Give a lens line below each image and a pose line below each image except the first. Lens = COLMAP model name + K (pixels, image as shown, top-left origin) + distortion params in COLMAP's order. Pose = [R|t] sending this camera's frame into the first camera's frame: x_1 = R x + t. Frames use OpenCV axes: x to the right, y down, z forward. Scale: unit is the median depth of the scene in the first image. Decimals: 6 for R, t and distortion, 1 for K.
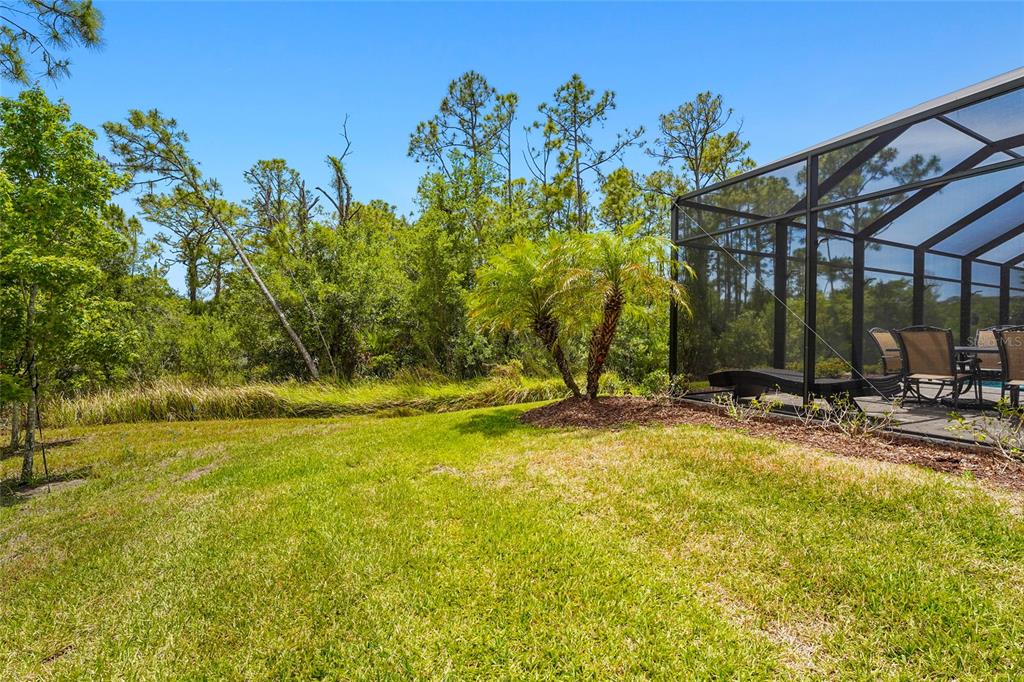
lens RADIAL K [[455.5, 0, 515.4], [0, 455.5, 337.6], [0, 0, 1]] dist [-0.000866, 0.000727]
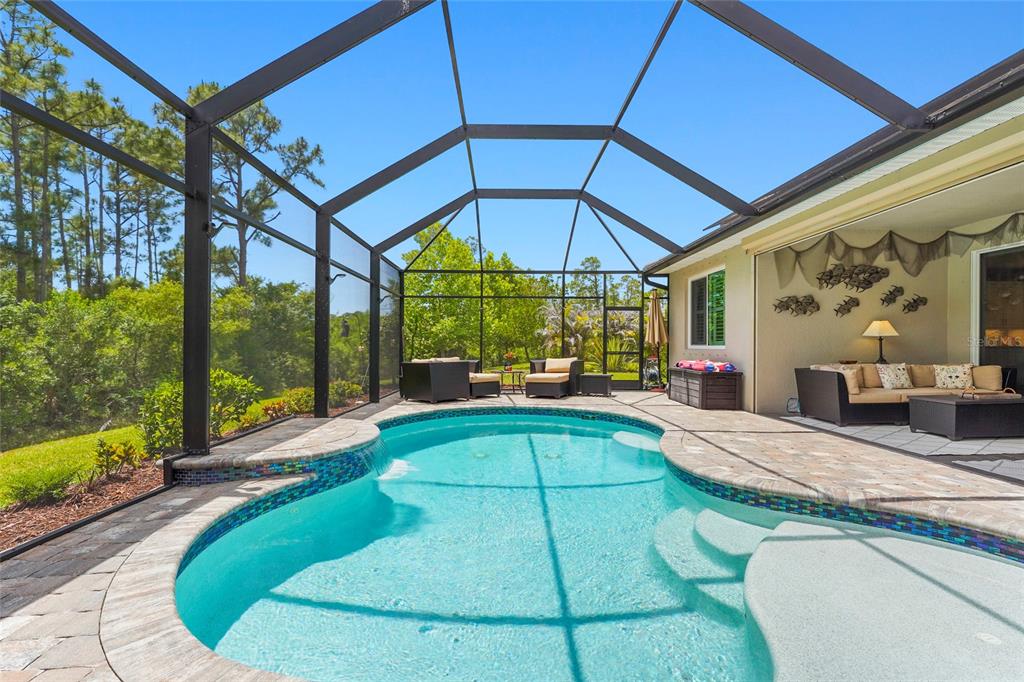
lens RADIAL K [[458.4, 0, 513.0], [0, 458.4, 346.1], [0, 0, 1]] dist [-0.001657, 0.000279]
pose [[0.446781, -0.004424, 0.894632, 0.282215], [0.007032, 0.999974, 0.001433, -0.005643], [-0.894616, 0.005651, 0.446801, 0.257621]]
